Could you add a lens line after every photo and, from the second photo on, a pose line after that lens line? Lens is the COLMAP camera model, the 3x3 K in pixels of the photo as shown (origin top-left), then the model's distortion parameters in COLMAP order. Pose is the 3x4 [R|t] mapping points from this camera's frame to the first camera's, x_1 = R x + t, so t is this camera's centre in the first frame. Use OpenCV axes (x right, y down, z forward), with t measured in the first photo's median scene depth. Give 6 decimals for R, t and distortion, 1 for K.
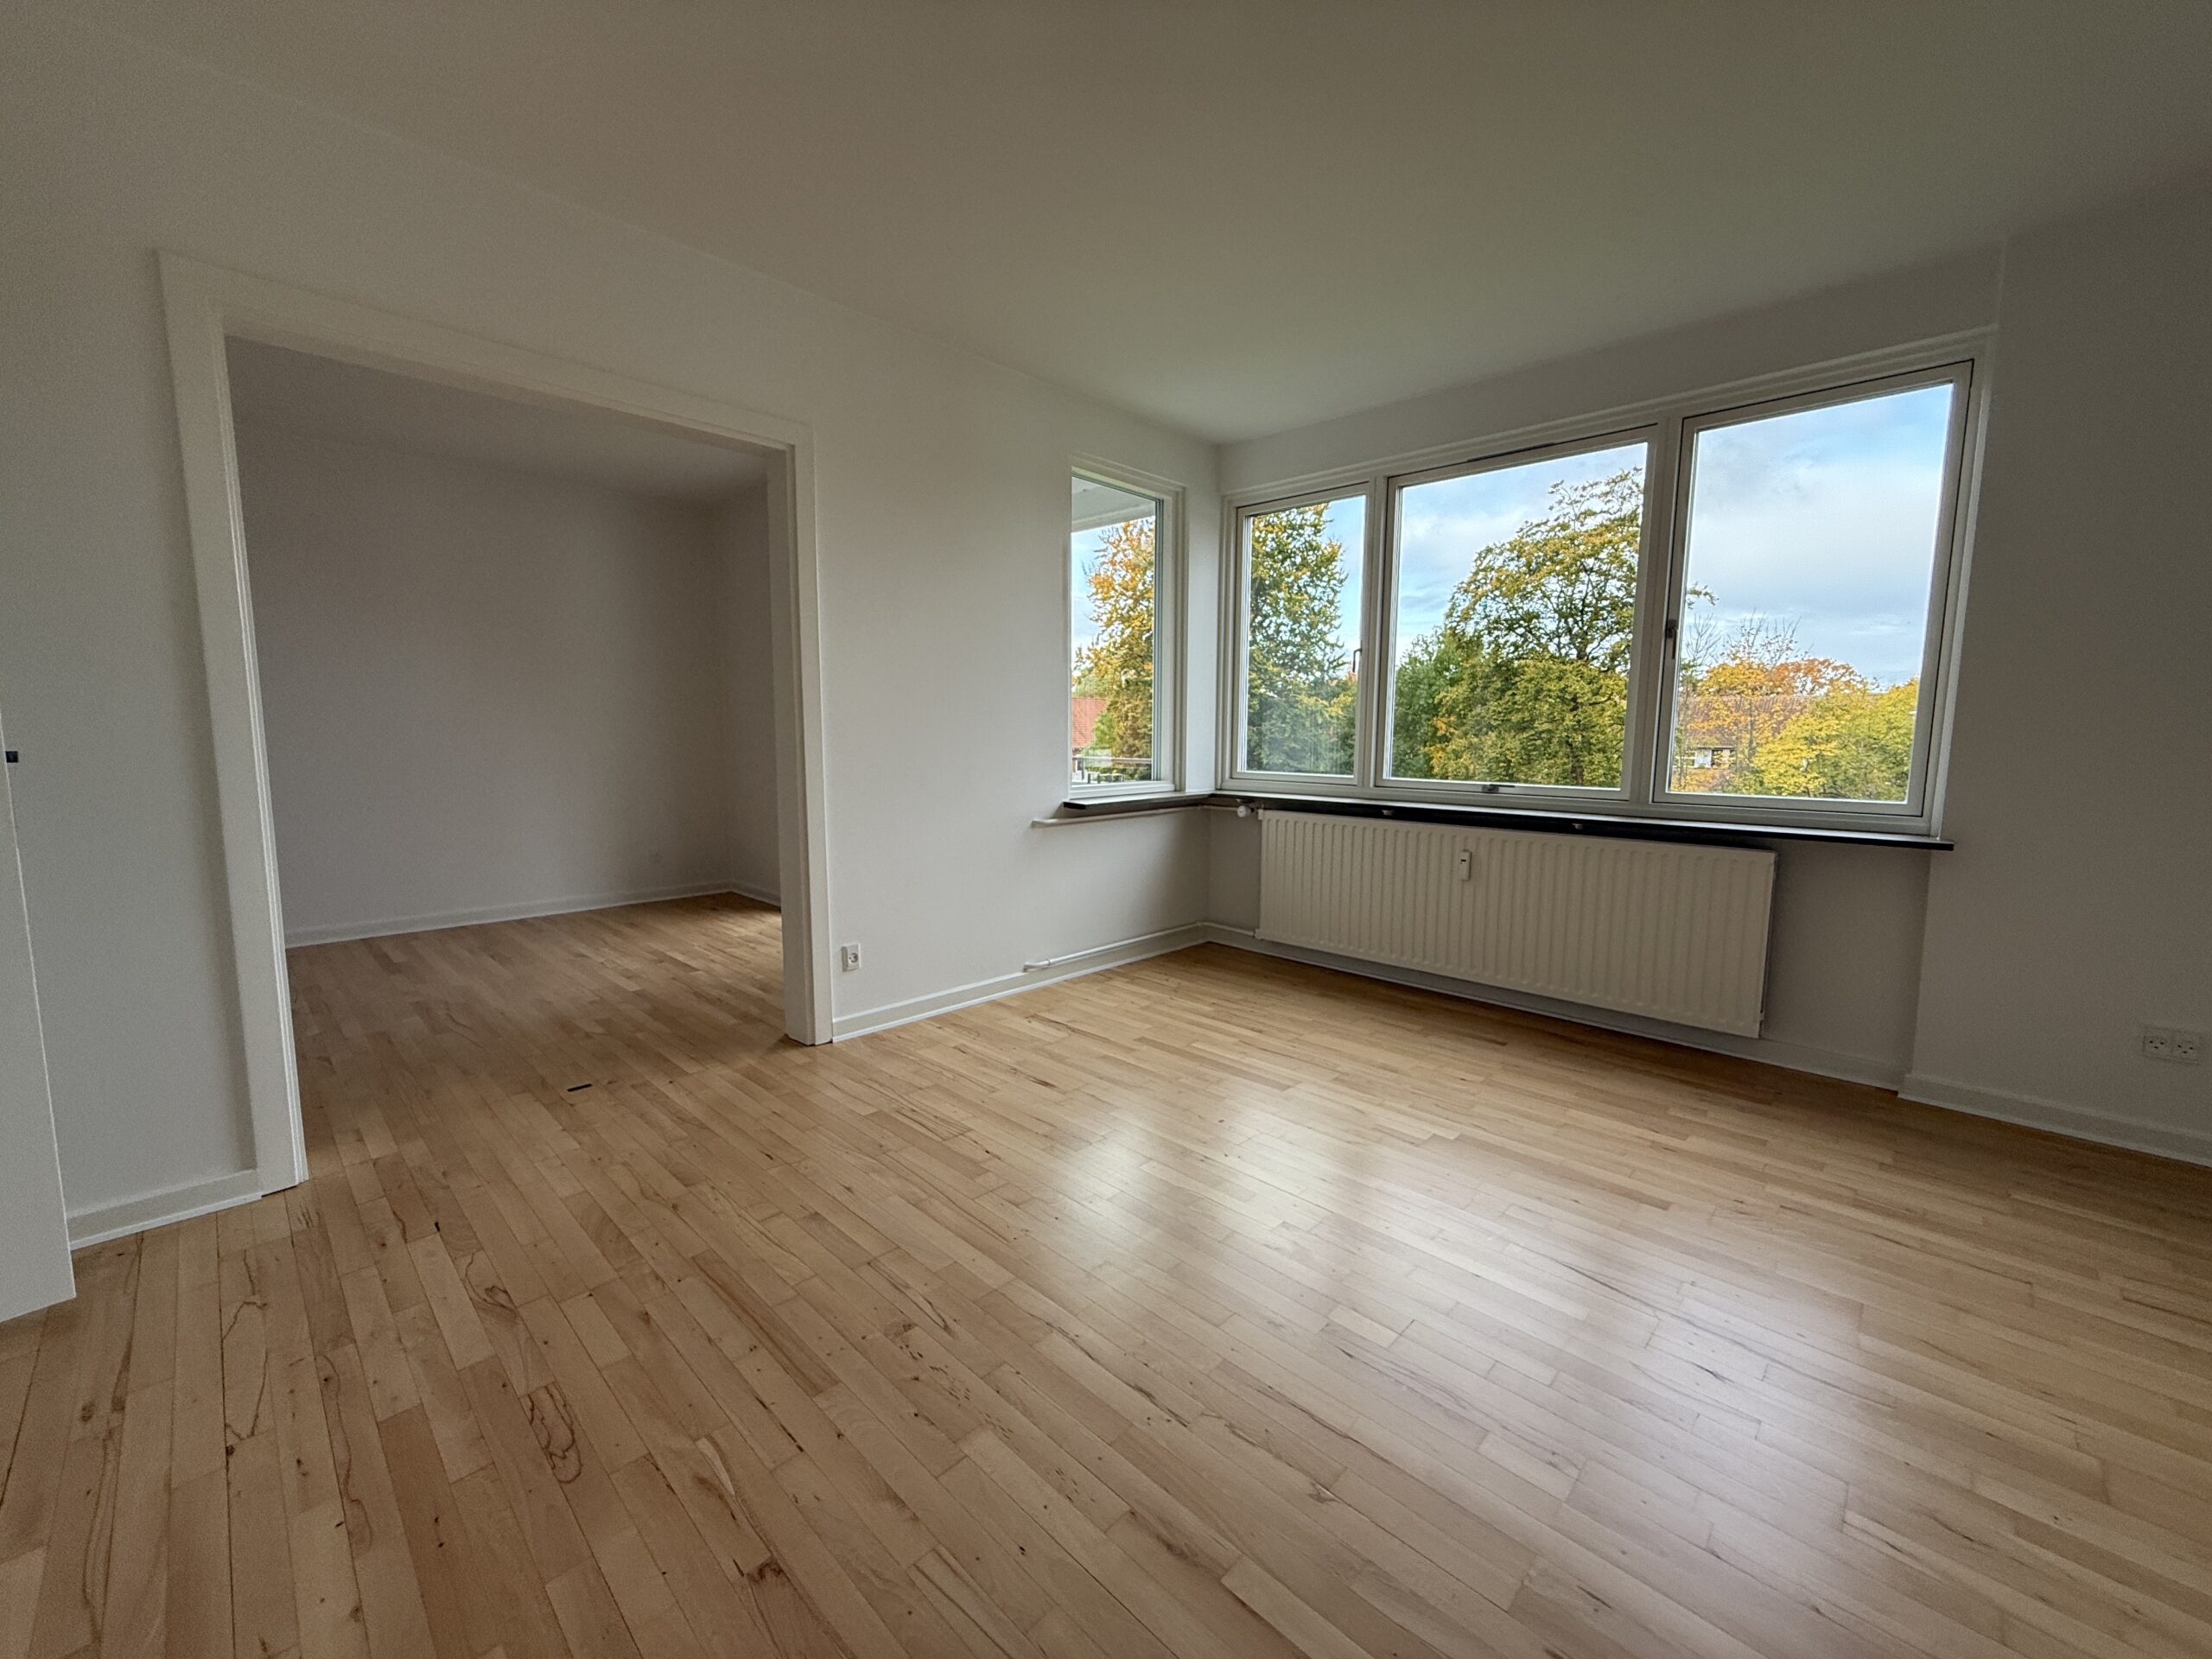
lens RADIAL K [[881.5, 0, 1103.6], [0, 881.5, 826.3], [0, 0, 1]] dist [-0.000491, -0.000105]
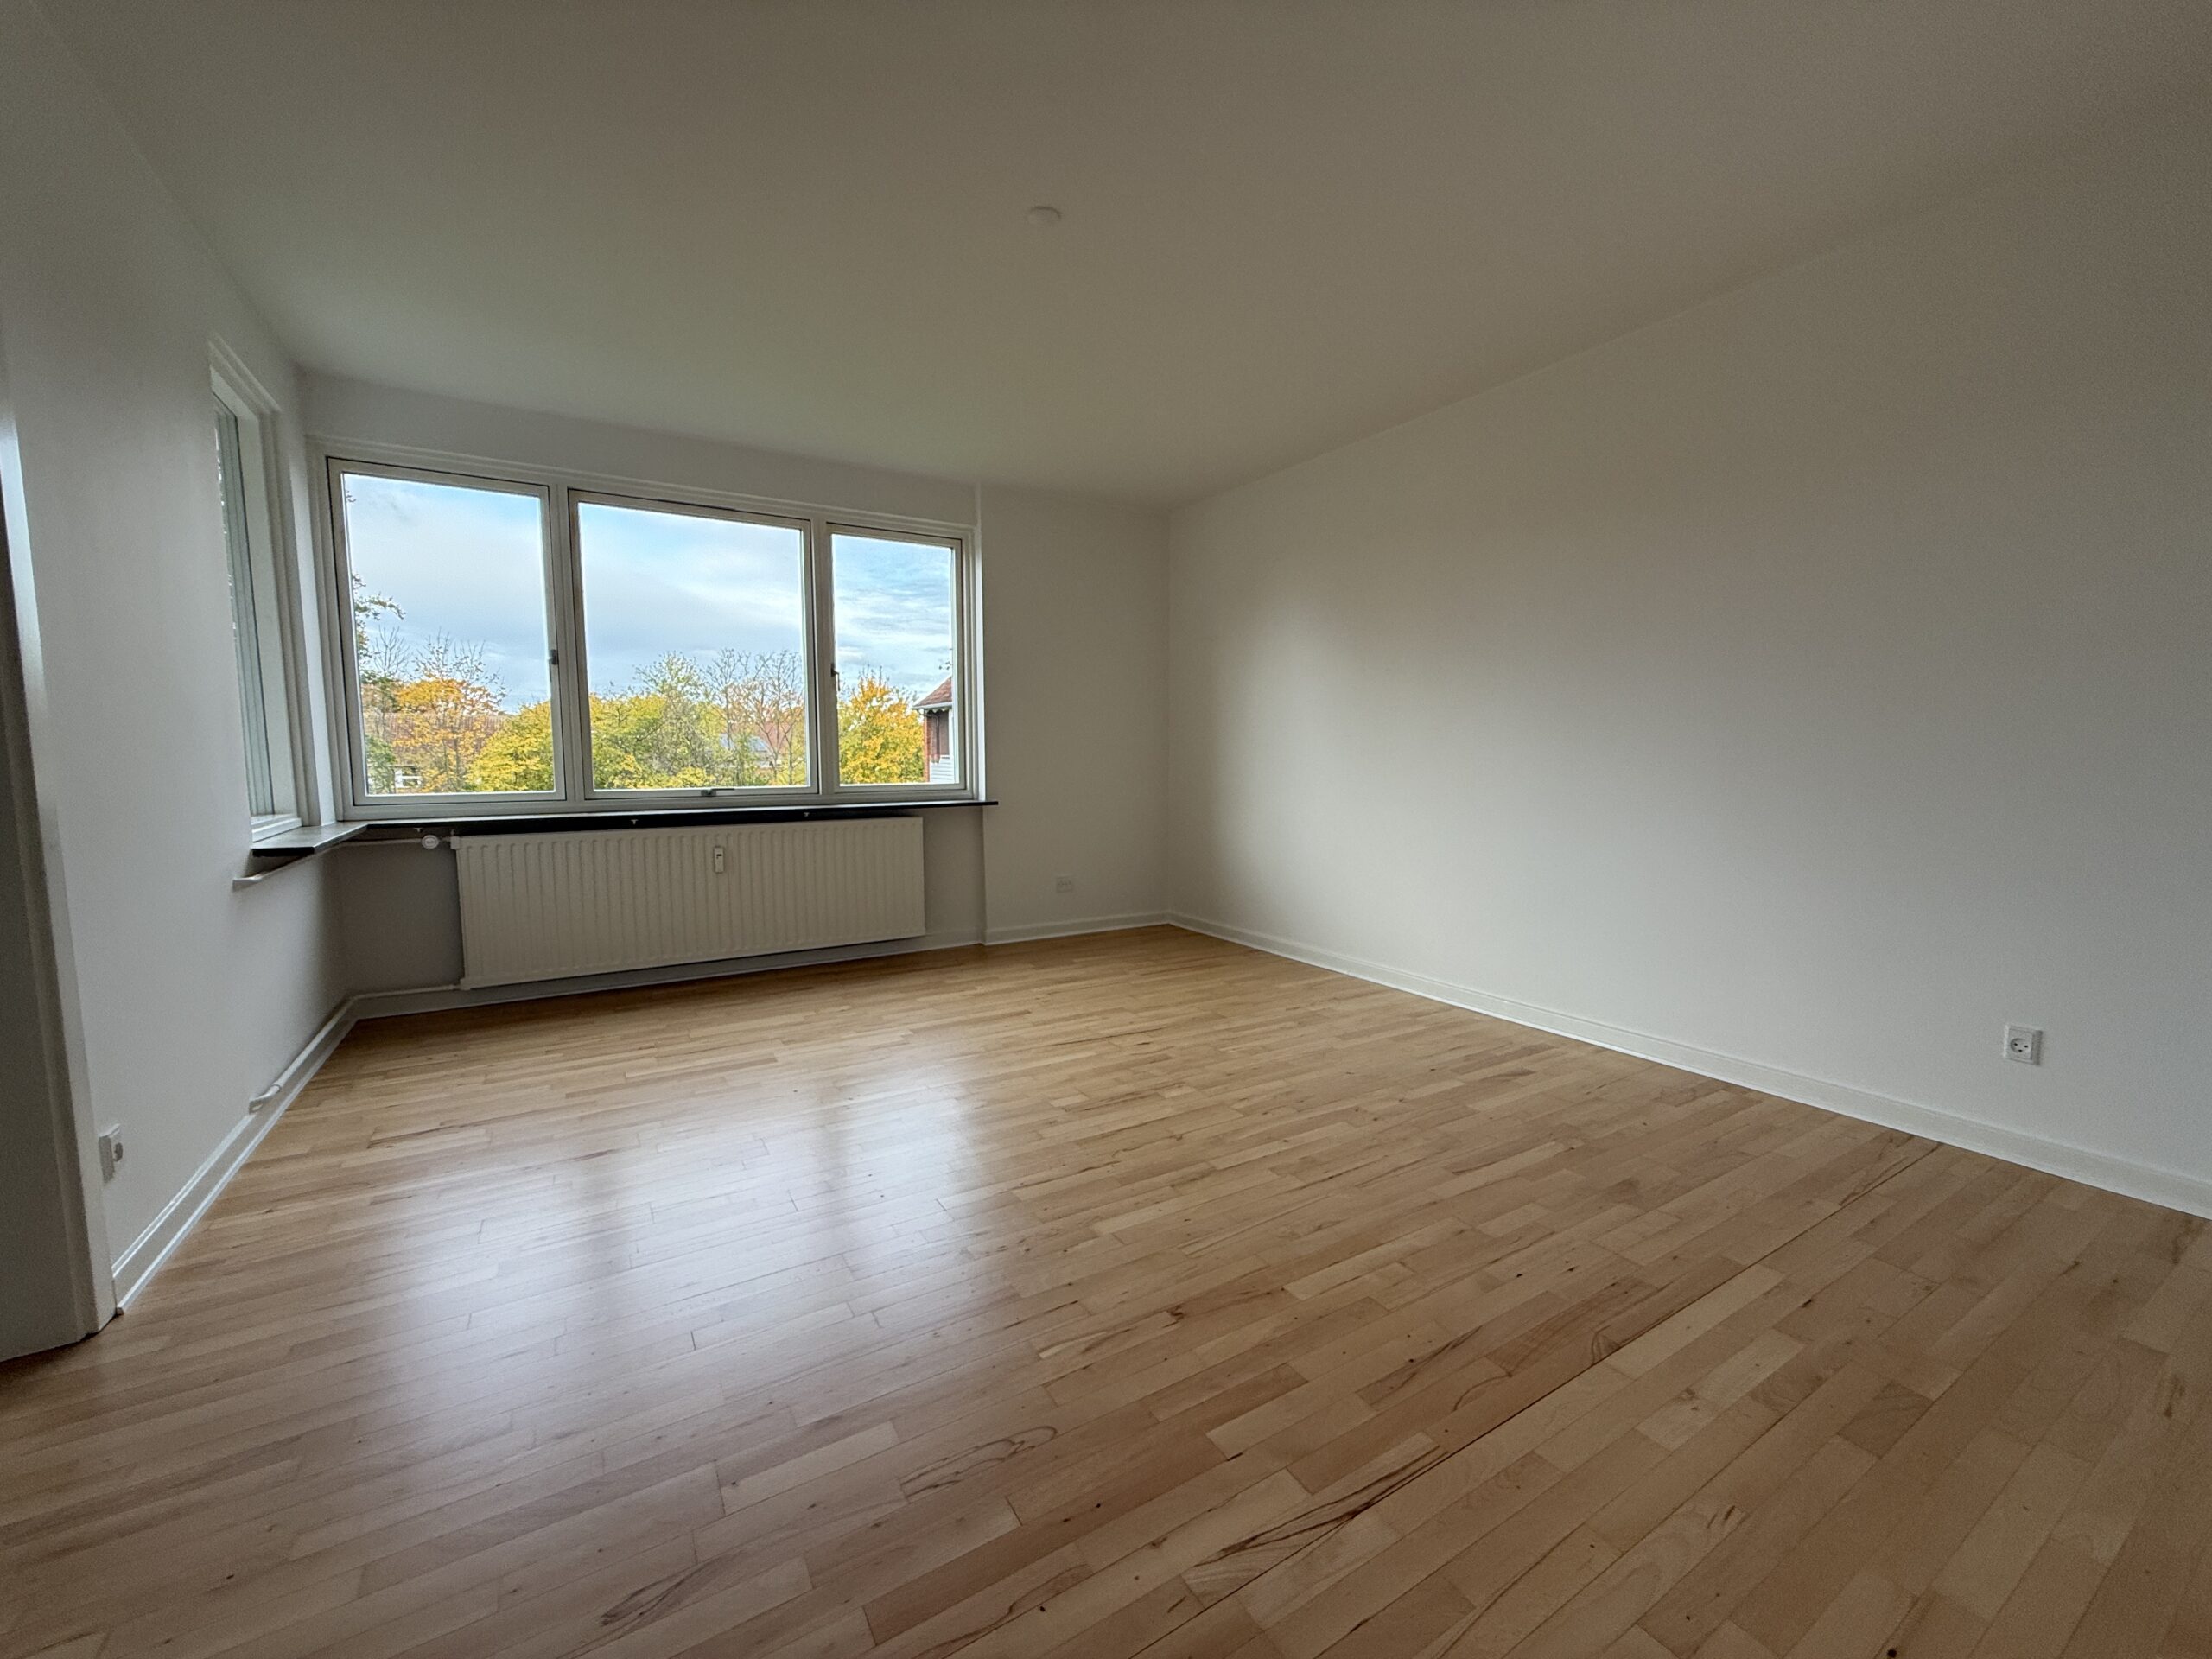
lens RADIAL K [[881.5, 0, 1103.6], [0, 881.5, 826.3], [0, 0, 1]] dist [-0.000491, -0.000105]
pose [[0.252898, -0.092926, 0.963020, -0.603035], [0.112716, 0.991428, 0.066067, -0.018528], [-0.960905, 0.091839, 0.261205, 0.231538]]
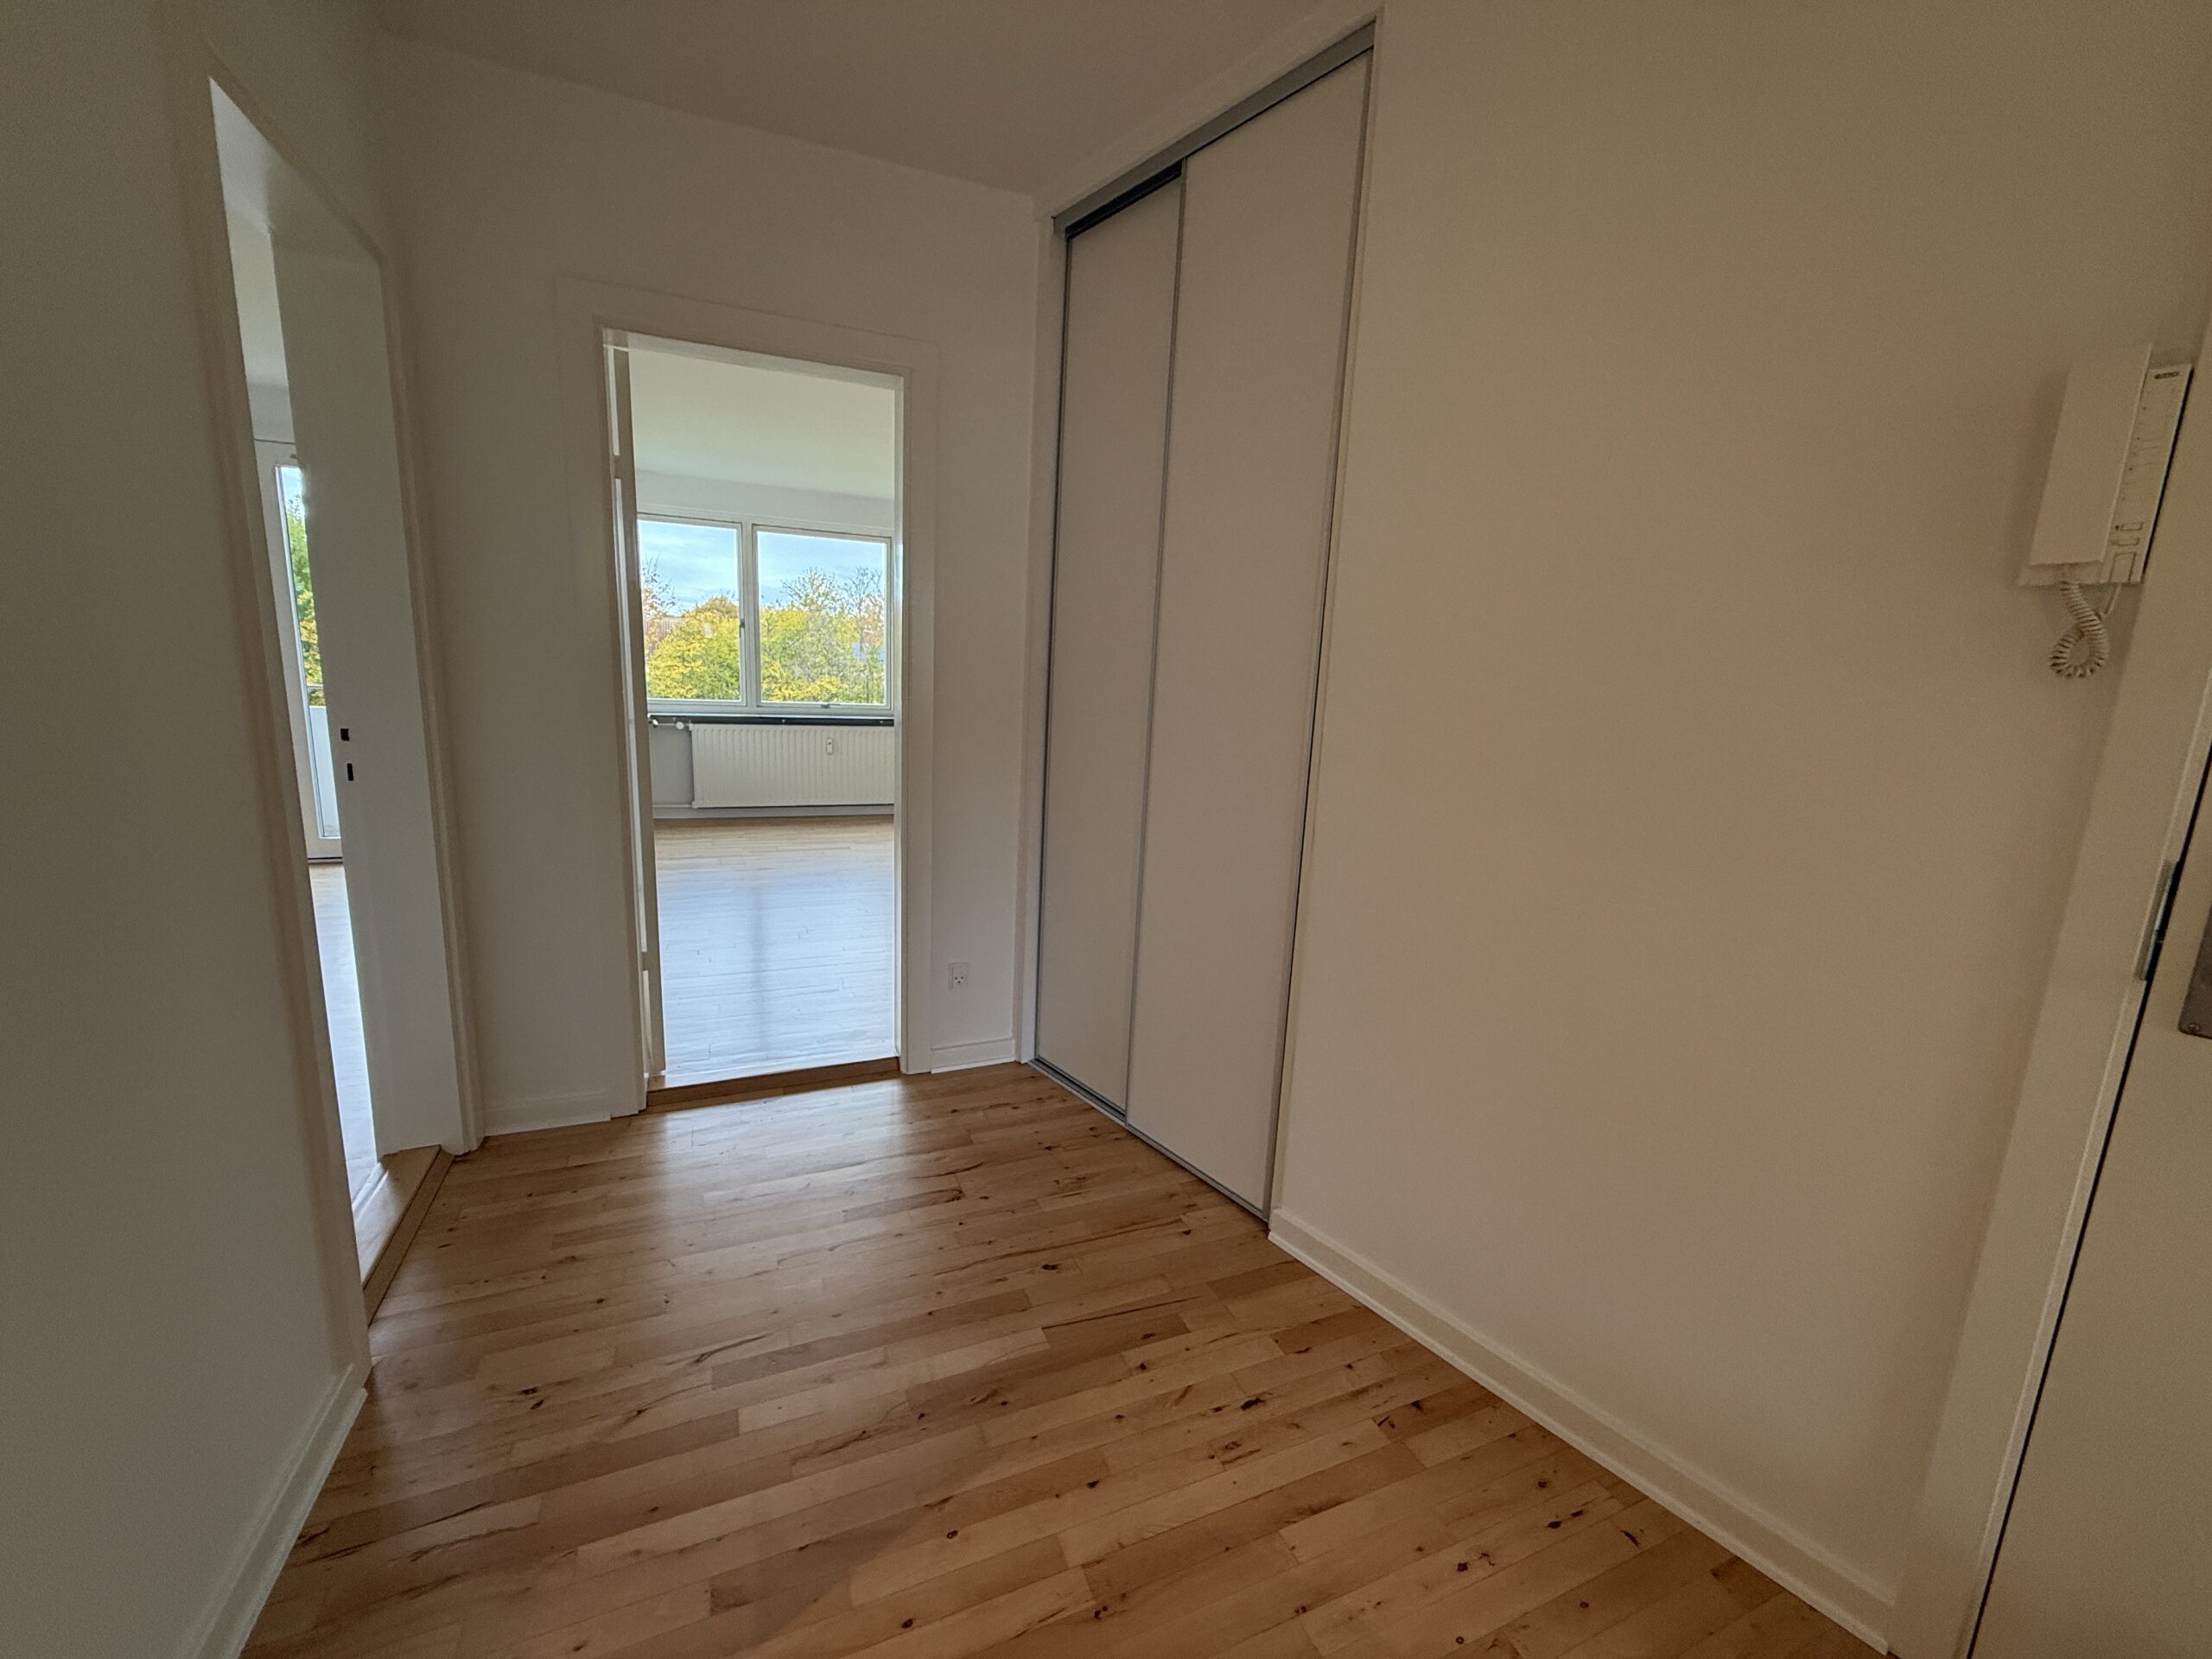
lens RADIAL K [[881.5, 0, 1103.6], [0, 881.5, 826.3], [0, 0, 1]] dist [-0.000491, -0.000105]
pose [[0.386088, -0.155248, 0.909304, -1.239591], [0.063258, 0.987872, 0.141803, -0.018462], [-0.920291, 0.002773, 0.391226, -0.343692]]
